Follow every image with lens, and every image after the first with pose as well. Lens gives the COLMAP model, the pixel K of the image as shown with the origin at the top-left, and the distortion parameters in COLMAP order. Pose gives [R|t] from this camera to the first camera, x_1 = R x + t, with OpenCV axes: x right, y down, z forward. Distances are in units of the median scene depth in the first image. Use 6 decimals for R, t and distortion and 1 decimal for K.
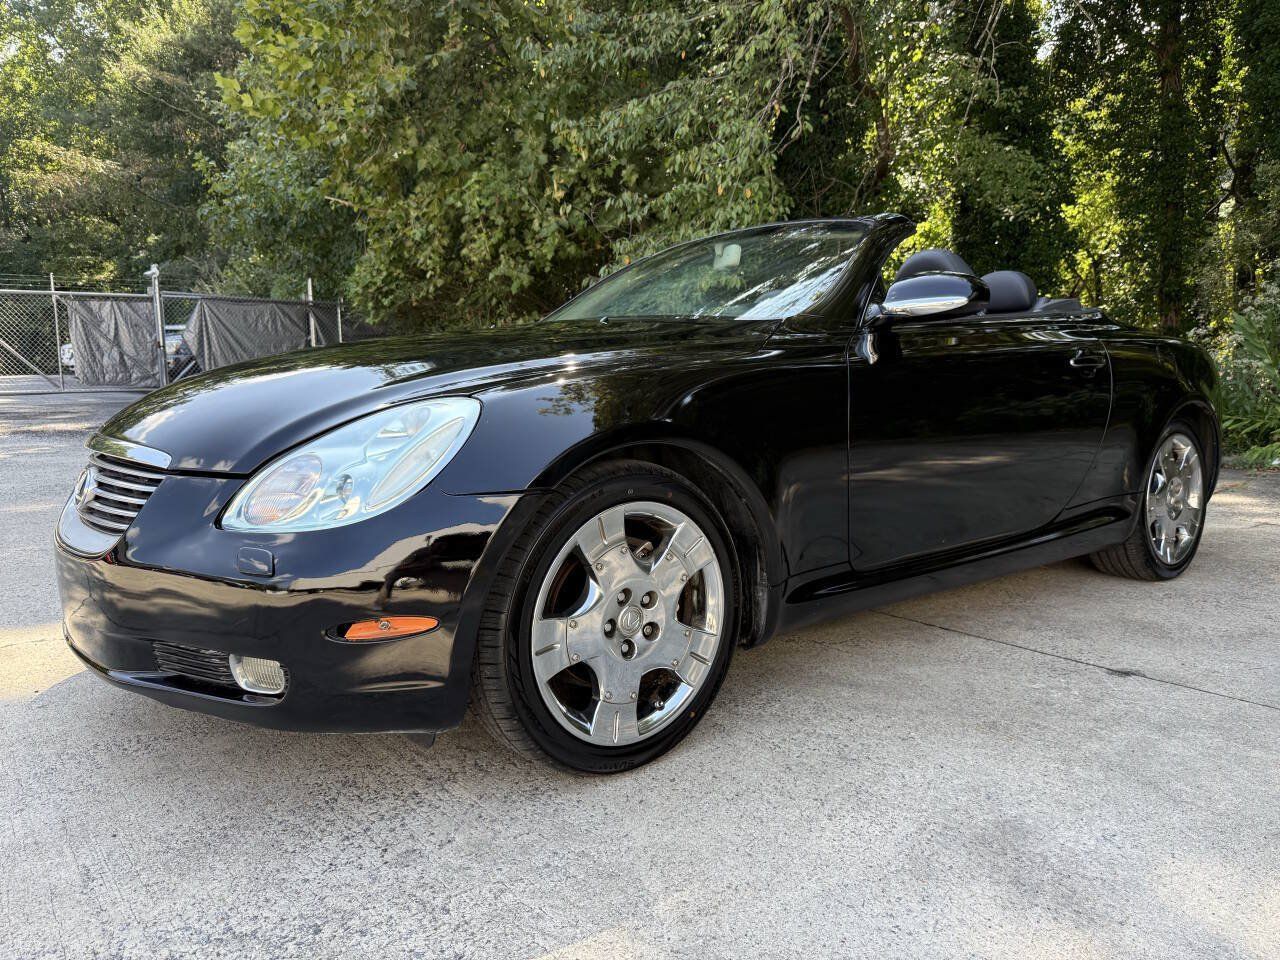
lens RADIAL K [[923.1, 0, 639.0], [0, 923.1, 470.5], [0, 0, 1]] dist [0.021442, -0.029590]
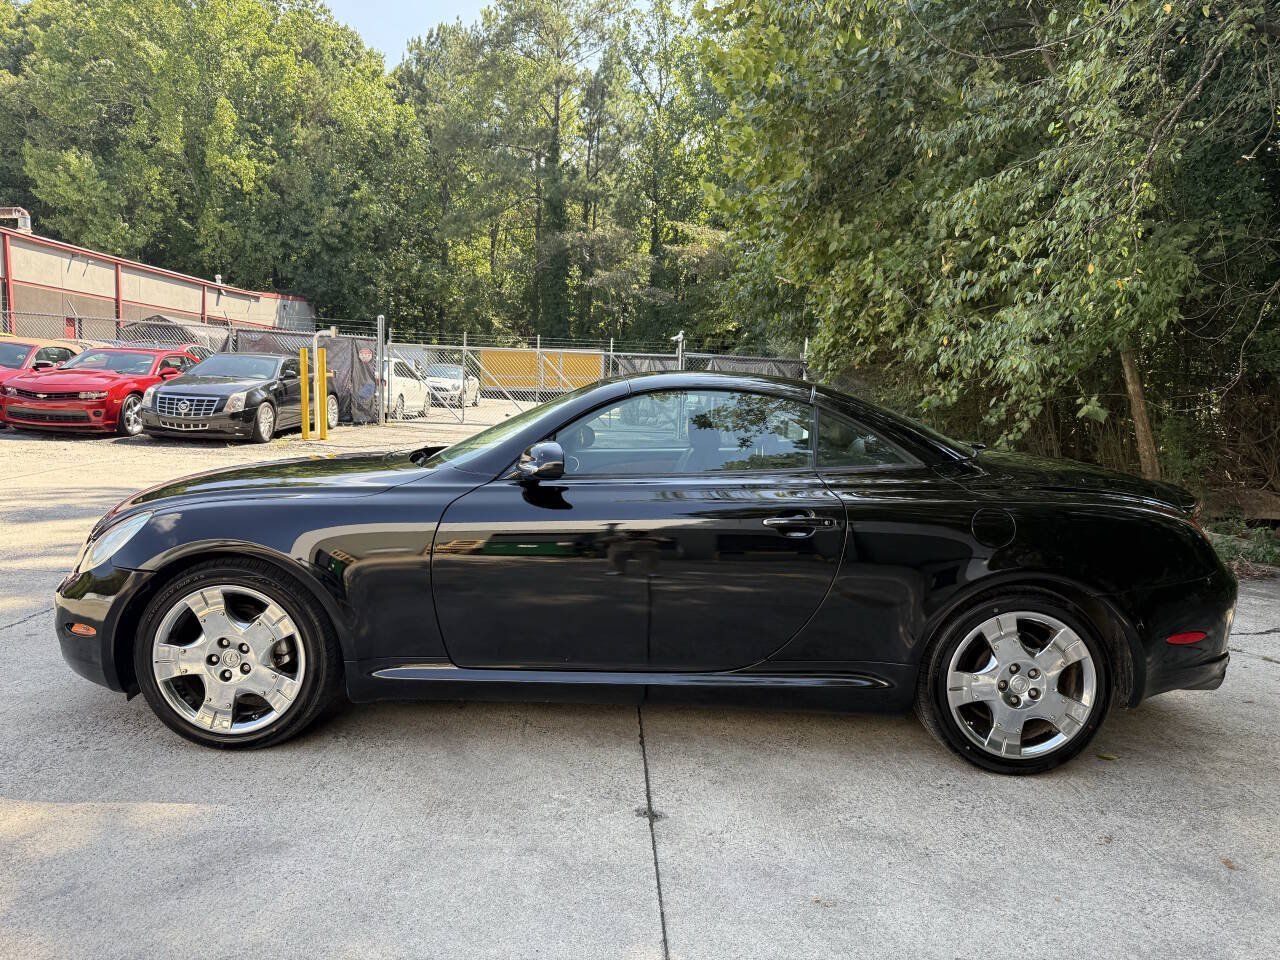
lens RADIAL K [[901.6, 0, 640.6], [0, 901.6, 499.9], [0, 0, 1]] dist [0.001866, -0.013152]
pose [[0.787338, 0.104498, -0.607601, 0.325625], [-0.107089, 0.993730, 0.032139, -0.053016], [0.607149, 0.039763, 0.793592, 0.036374]]
